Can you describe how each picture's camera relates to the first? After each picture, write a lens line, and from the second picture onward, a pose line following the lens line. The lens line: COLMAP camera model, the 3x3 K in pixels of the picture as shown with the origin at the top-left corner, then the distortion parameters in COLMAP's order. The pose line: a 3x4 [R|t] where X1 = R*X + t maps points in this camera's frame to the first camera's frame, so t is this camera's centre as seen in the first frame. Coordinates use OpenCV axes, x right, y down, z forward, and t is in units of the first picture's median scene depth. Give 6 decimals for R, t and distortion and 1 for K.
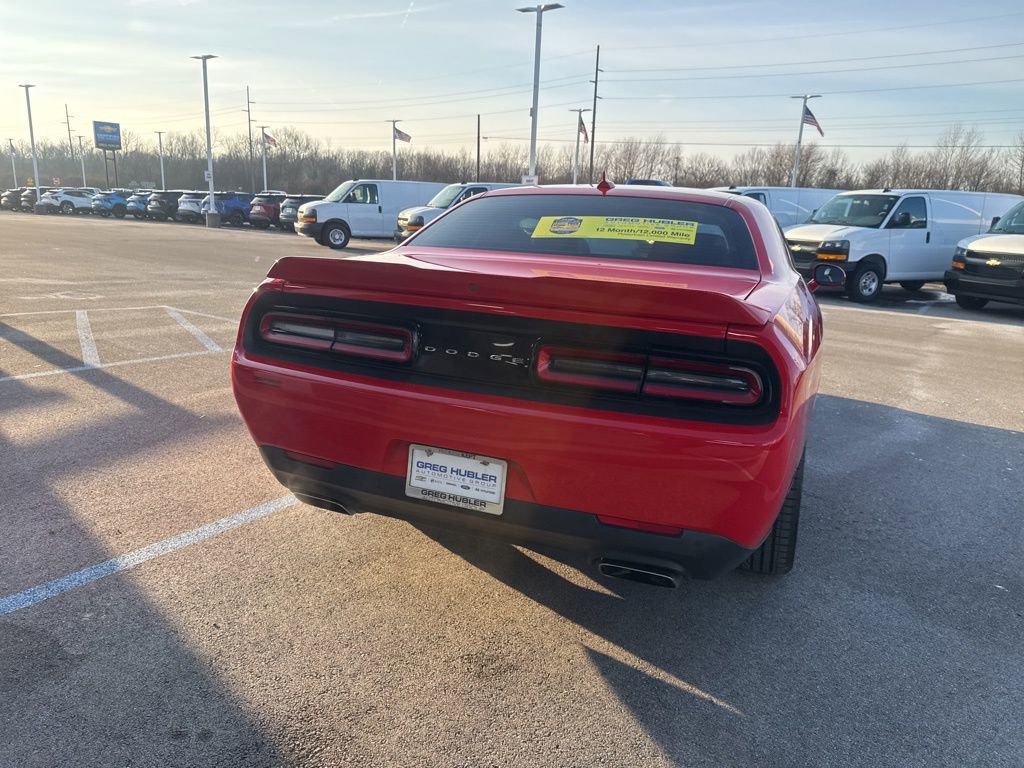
lens RADIAL K [[720.5, 0, 510.9], [0, 720.5, 386.3], [0, 0, 1]] dist [0.027852, -0.034682]
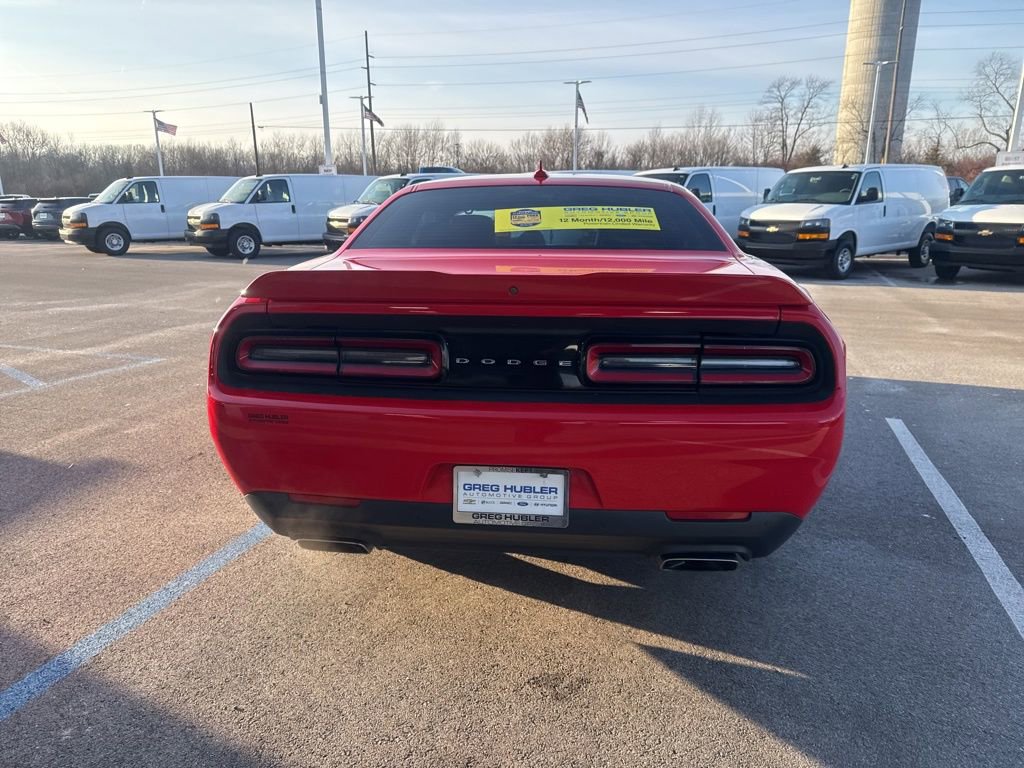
lens RADIAL K [[720.5, 0, 506.7], [0, 720.5, 388.3], [0, 0, 1]] dist [0.027852, -0.034682]
pose [[0.958973, -0.115178, 0.259048, -0.195646], [0.110505, 0.993341, 0.032577, -0.026623], [-0.261075, -0.002614, 0.965315, 0.064395]]
